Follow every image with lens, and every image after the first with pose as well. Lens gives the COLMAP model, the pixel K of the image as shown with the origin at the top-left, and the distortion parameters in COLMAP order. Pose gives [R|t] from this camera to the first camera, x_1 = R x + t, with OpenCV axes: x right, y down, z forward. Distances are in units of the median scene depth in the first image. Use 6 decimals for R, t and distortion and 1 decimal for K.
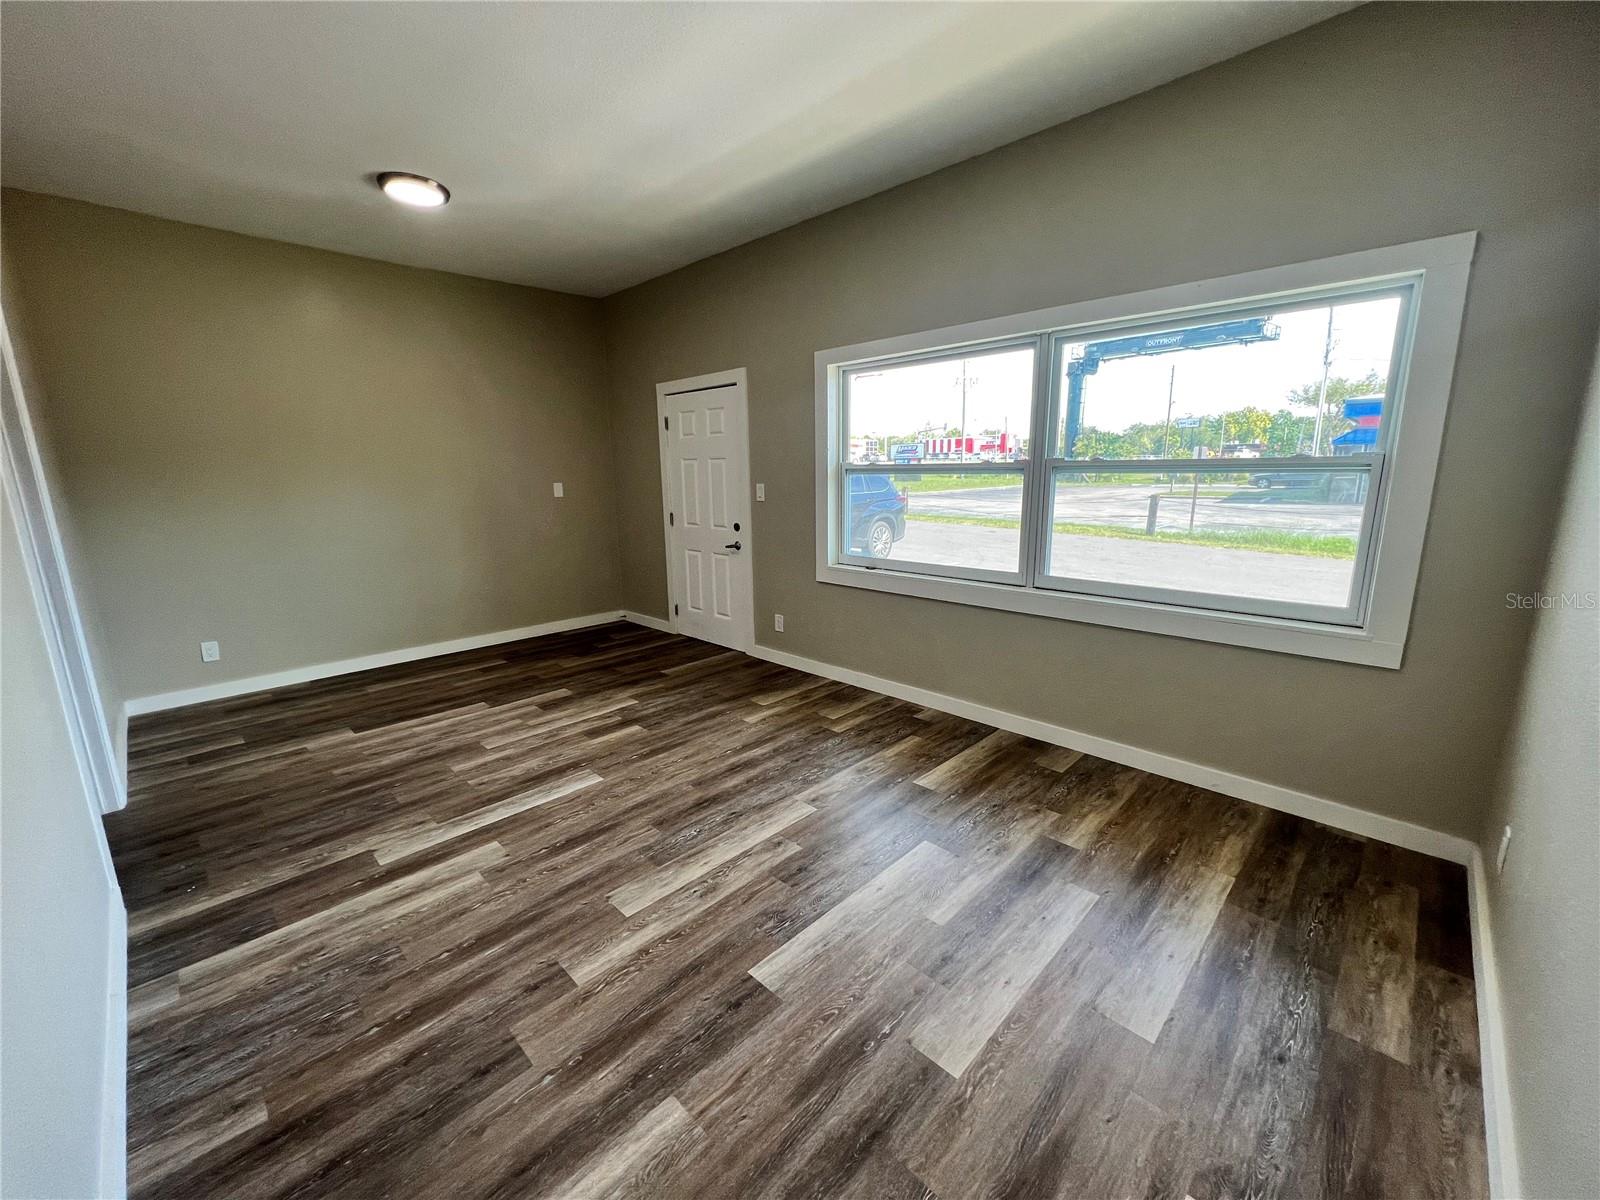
lens RADIAL K [[648.4, 0, 800.0], [0, 648.4, 600.0], [0, 0, 1]] dist [0.002215, 0.000500]
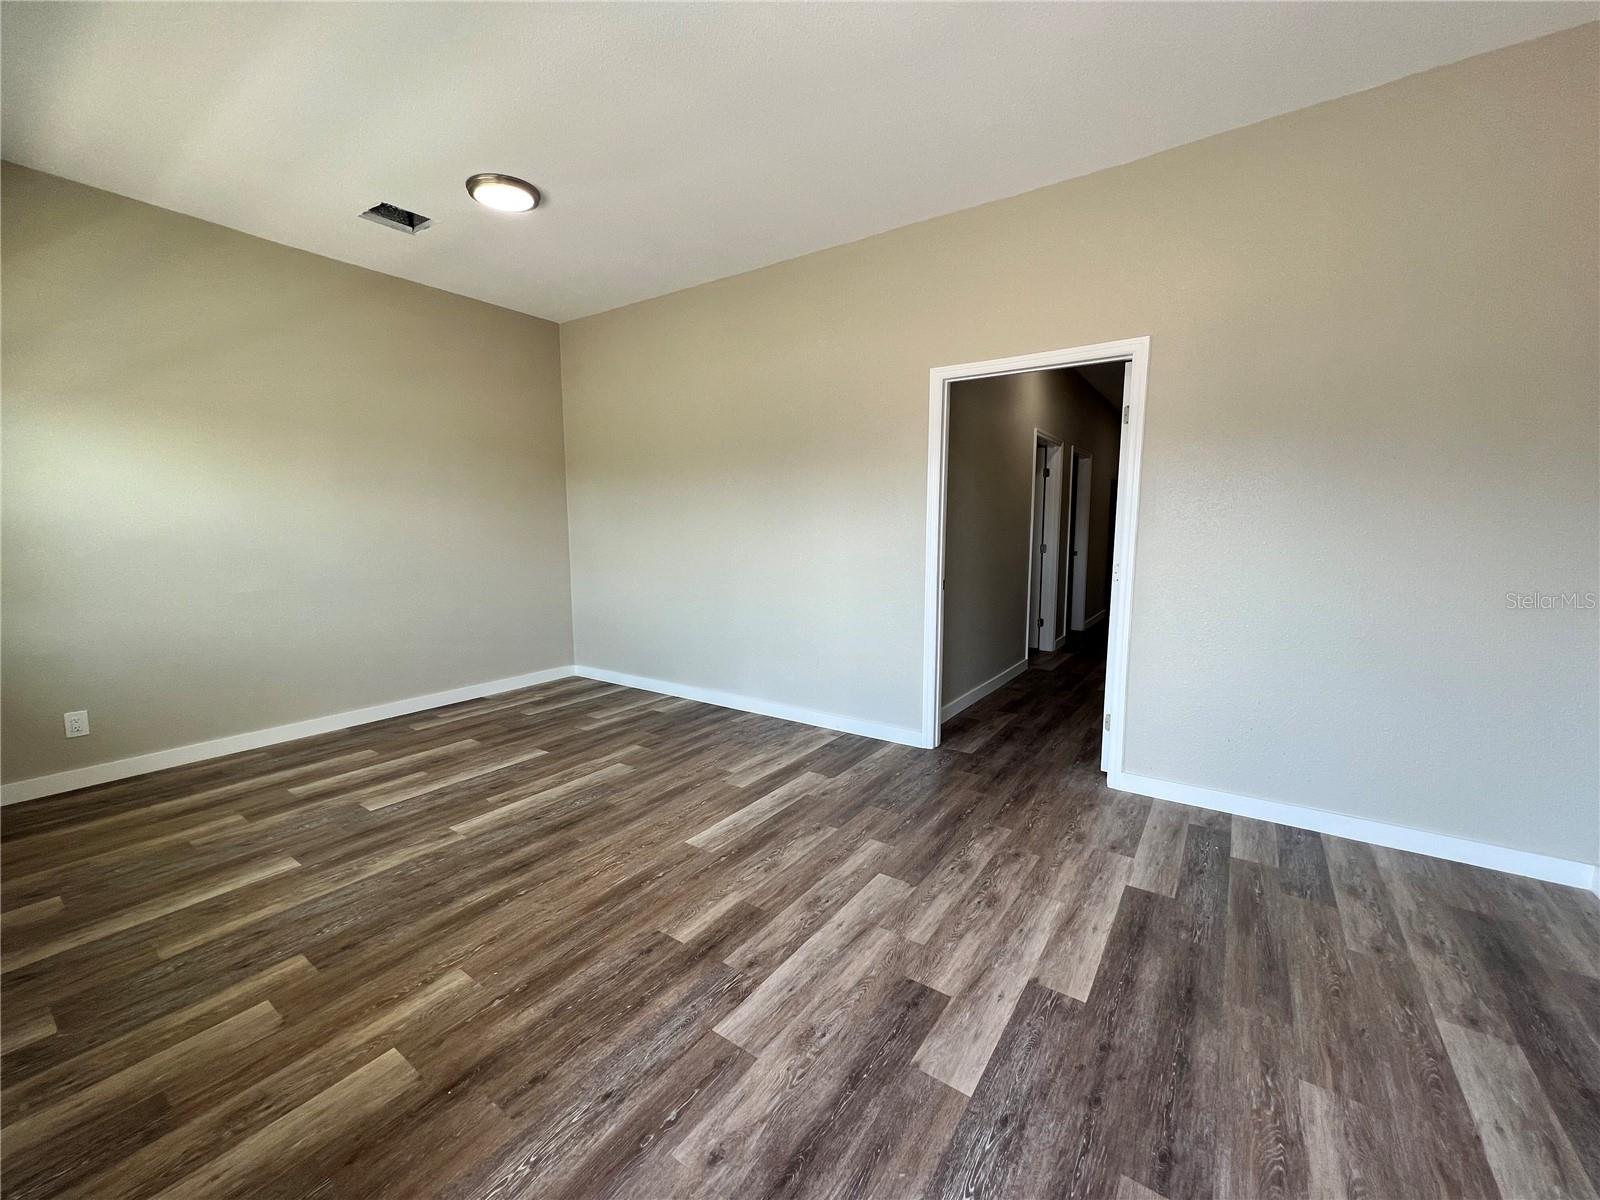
lens RADIAL K [[648.4, 0, 800.0], [0, 648.4, 600.0], [0, 0, 1]] dist [0.002215, 0.000500]
pose [[-0.986402, 0.034825, -0.160616, -0.316728], [-0.017433, 0.949607, 0.312957, -0.295518], [0.163421, 0.311502, -0.936088, 1.684749]]
